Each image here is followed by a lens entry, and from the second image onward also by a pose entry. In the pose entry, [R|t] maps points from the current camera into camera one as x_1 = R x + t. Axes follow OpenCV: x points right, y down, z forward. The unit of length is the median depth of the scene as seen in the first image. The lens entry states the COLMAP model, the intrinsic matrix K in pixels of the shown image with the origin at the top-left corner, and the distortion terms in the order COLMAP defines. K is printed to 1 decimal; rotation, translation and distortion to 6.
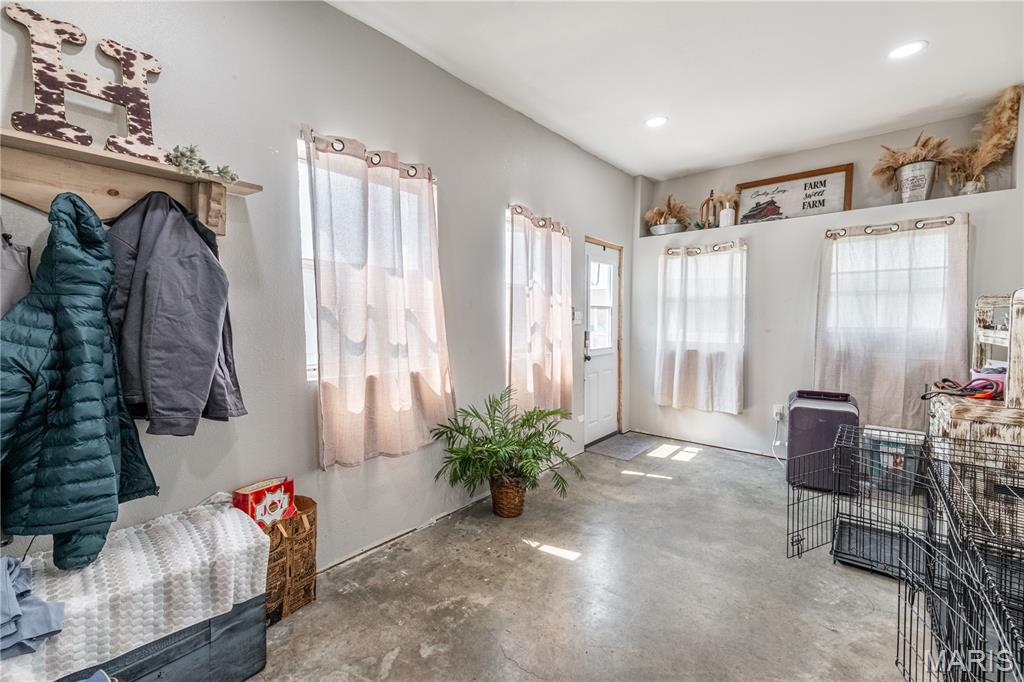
lens RADIAL K [[425.7, 0, 510.6], [0, 425.7, 338.0], [0, 0, 1]] dist [0.000982, -0.000974]
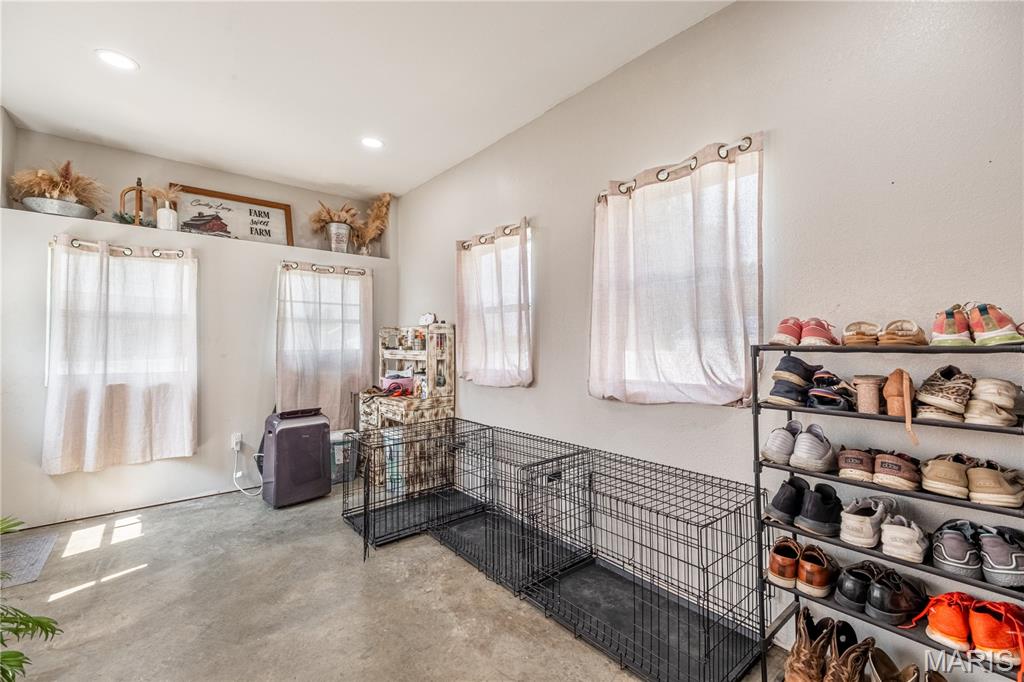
lens RADIAL K [[425.7, 0, 510.7], [0, 425.7, 338.2], [0, 0, 1]] dist [0.000982, -0.000974]
pose [[0.175871, 0.012285, 0.984337, -0.204234], [0.042993, 0.998872, -0.020148, -0.009099], [-0.983474, 0.045863, 0.175145, 0.238401]]
